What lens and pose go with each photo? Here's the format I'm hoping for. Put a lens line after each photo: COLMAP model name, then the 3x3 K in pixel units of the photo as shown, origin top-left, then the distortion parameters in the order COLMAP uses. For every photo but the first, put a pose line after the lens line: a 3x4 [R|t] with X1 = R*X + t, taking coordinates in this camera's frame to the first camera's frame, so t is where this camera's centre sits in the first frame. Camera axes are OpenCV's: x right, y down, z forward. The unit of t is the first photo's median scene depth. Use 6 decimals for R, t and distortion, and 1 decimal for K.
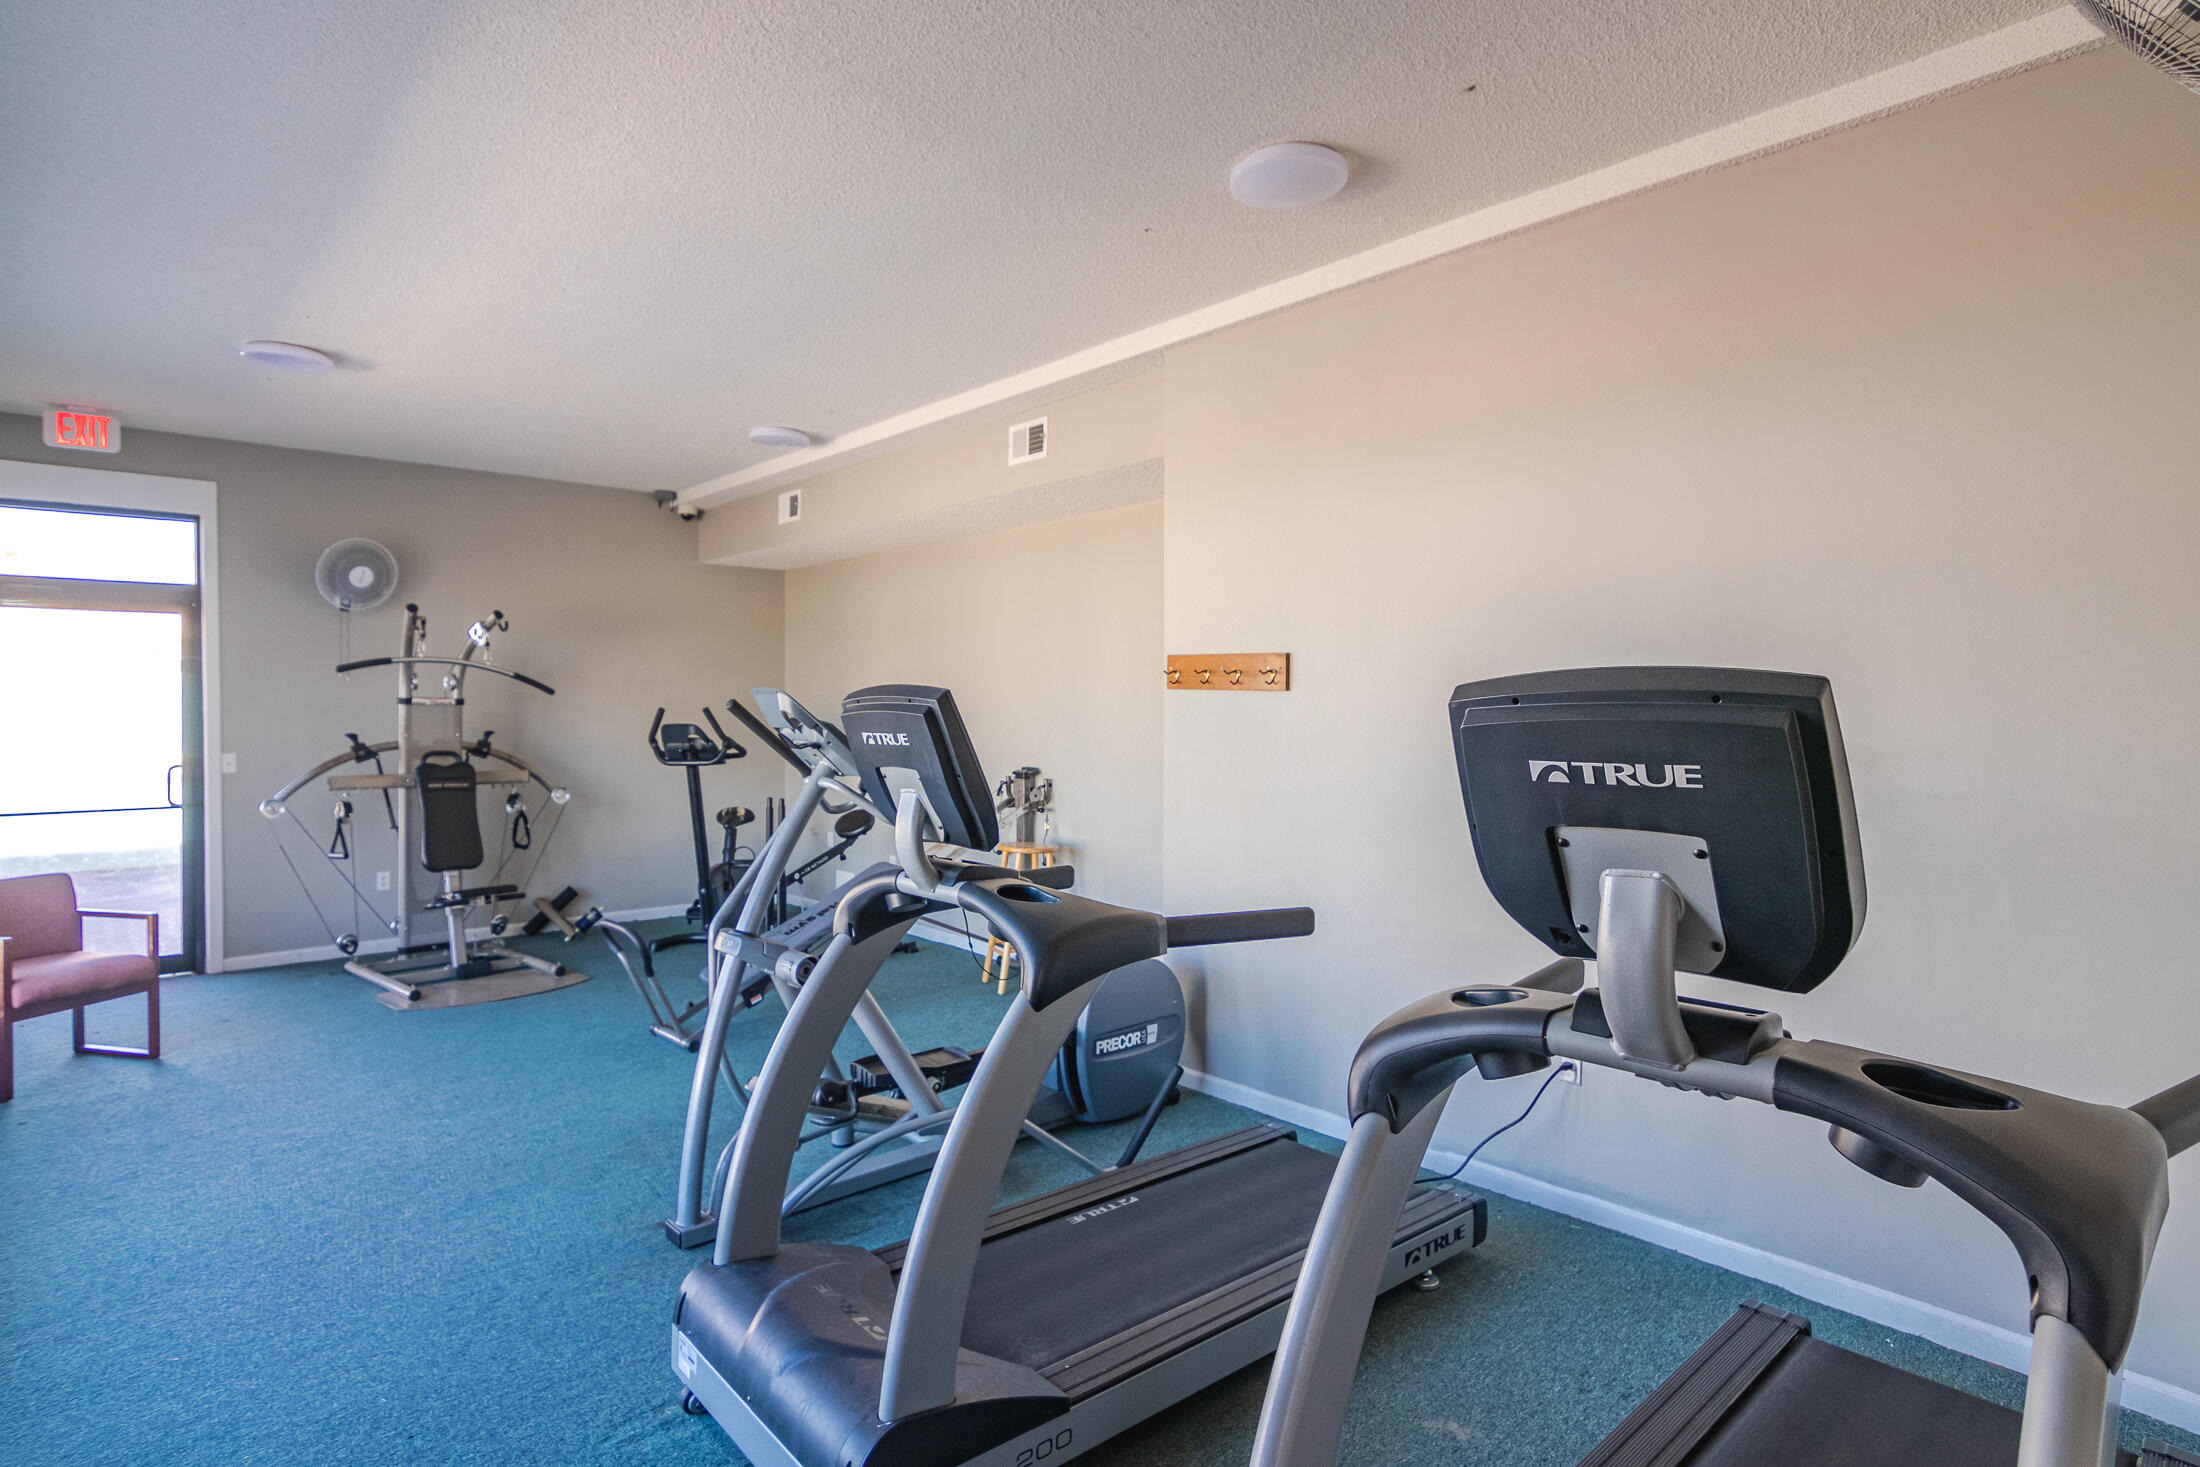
lens RADIAL K [[1203.6, 0, 1100.0], [0, 1203.6, 733.5], [0, 0, 1]] dist [0.000738, 0.000257]
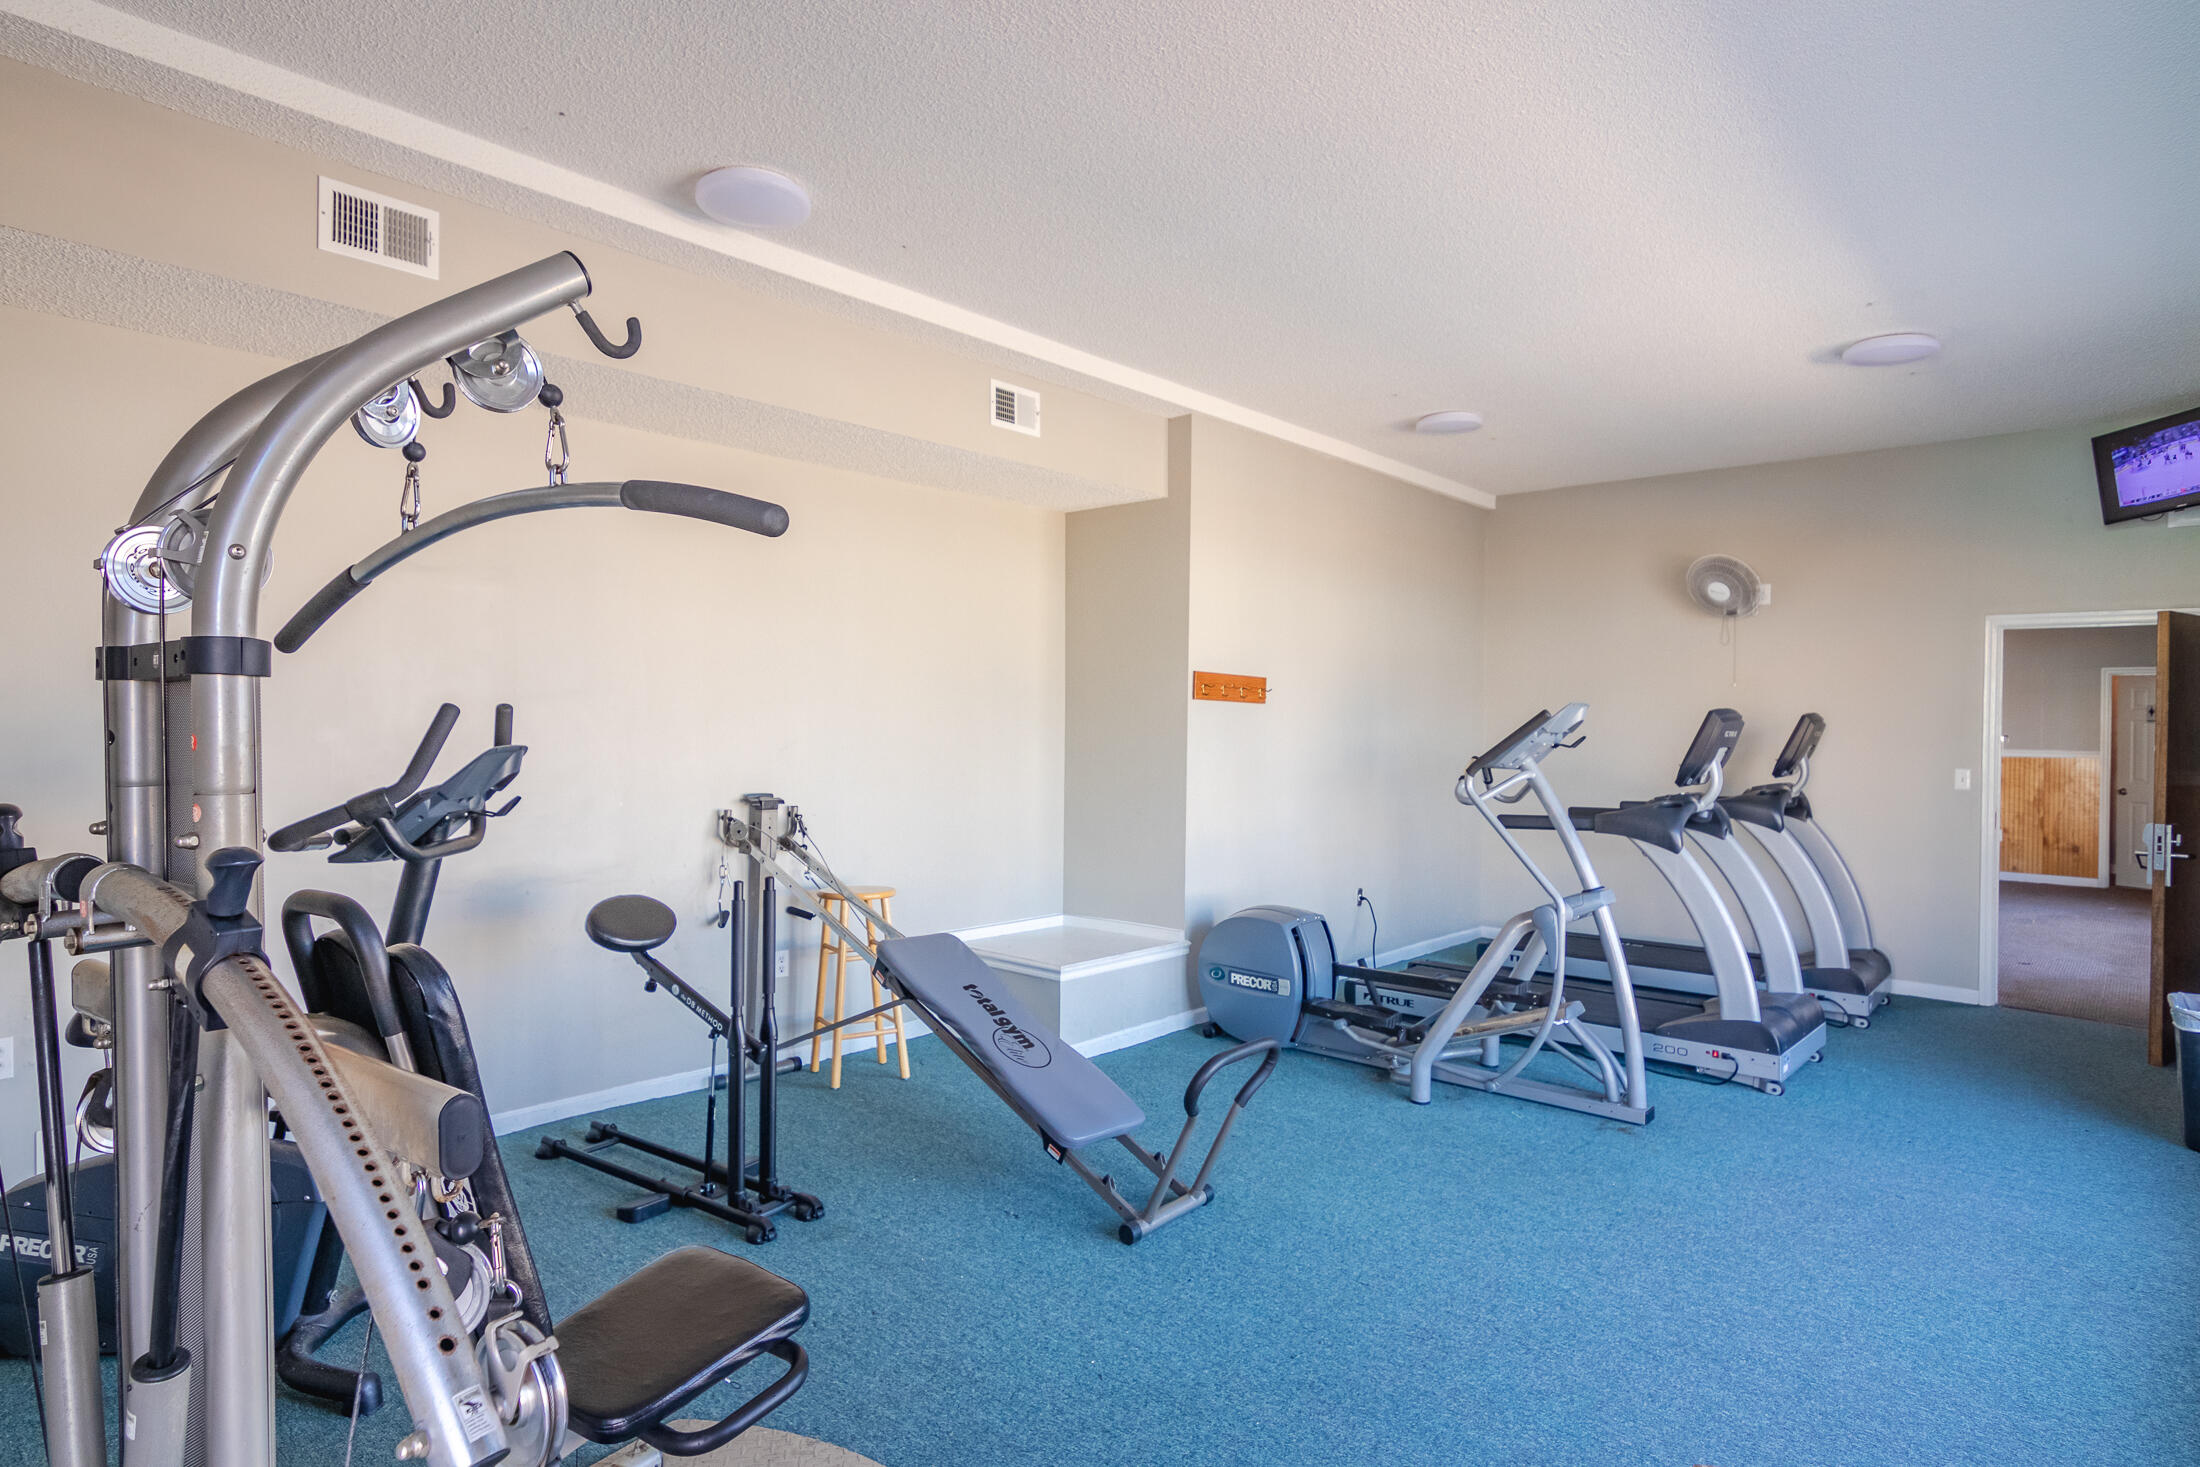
lens RADIAL K [[1203.6, 0, 1100.0], [0, 1203.6, 733.5], [0, 0, 1]] dist [0.000738, 0.000257]
pose [[-0.147688, -0.008071, 0.989001, -1.083975], [0.015281, 0.999829, 0.010441, -0.015551], [-0.988916, 0.016655, -0.147540, 1.234730]]
